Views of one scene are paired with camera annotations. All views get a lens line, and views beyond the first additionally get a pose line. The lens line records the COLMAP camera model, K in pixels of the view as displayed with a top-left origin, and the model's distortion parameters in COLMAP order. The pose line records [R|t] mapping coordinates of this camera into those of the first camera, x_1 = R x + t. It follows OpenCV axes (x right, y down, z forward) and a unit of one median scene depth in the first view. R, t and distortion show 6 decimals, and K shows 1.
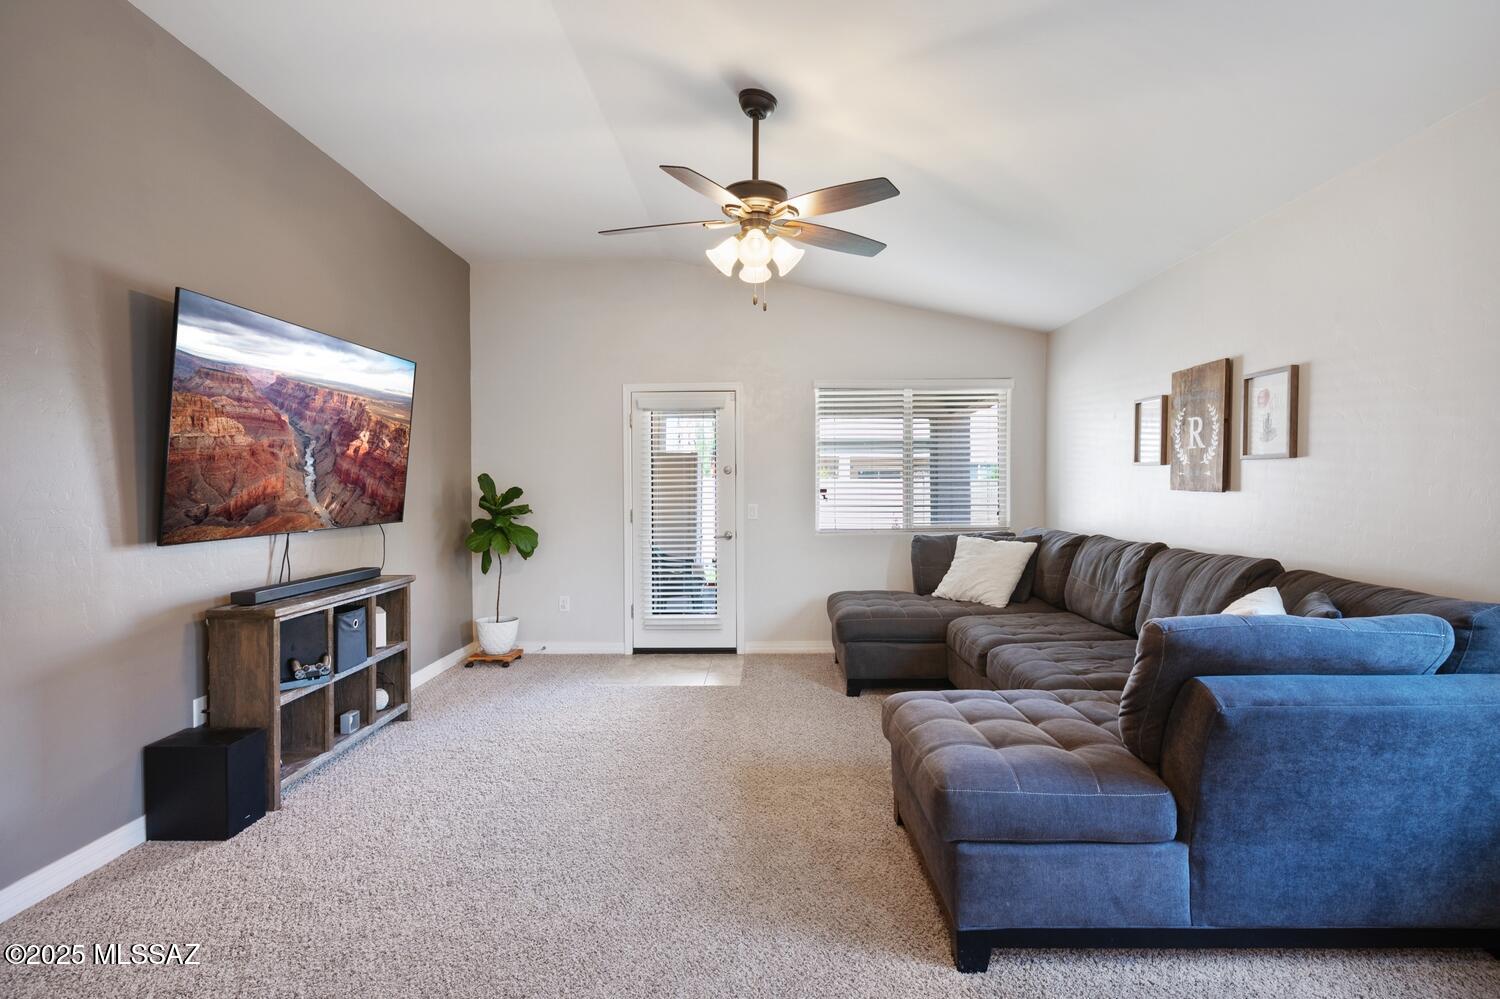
lens RADIAL K [[724.9, 0, 753.8], [0, 724.9, 502.3], [0, 0, 1]] dist [-0.003484, 0.004629]
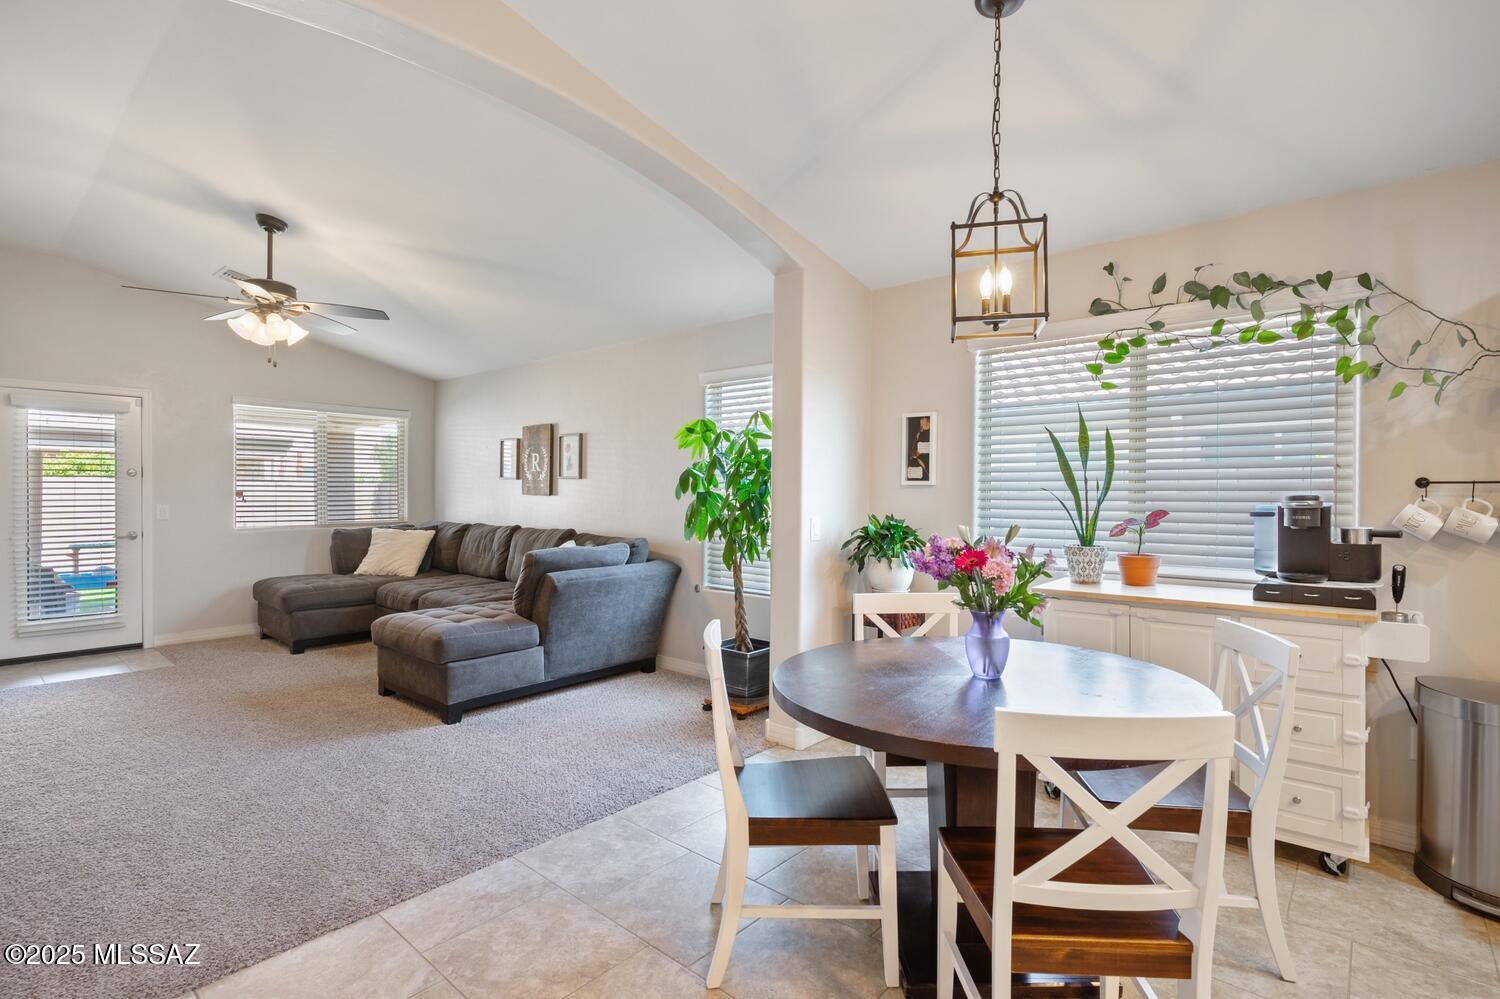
lens RADIAL K [[724.9, 0, 750.7], [0, 724.9, 500.8], [0, 0, 1]] dist [-0.003484, 0.004629]
pose [[0.647795, 0.000054, 0.761815, -0.419407], [0.005424, 0.999974, -0.004682, 0.009619], [-0.761796, 0.007165, 0.647778, -0.575892]]
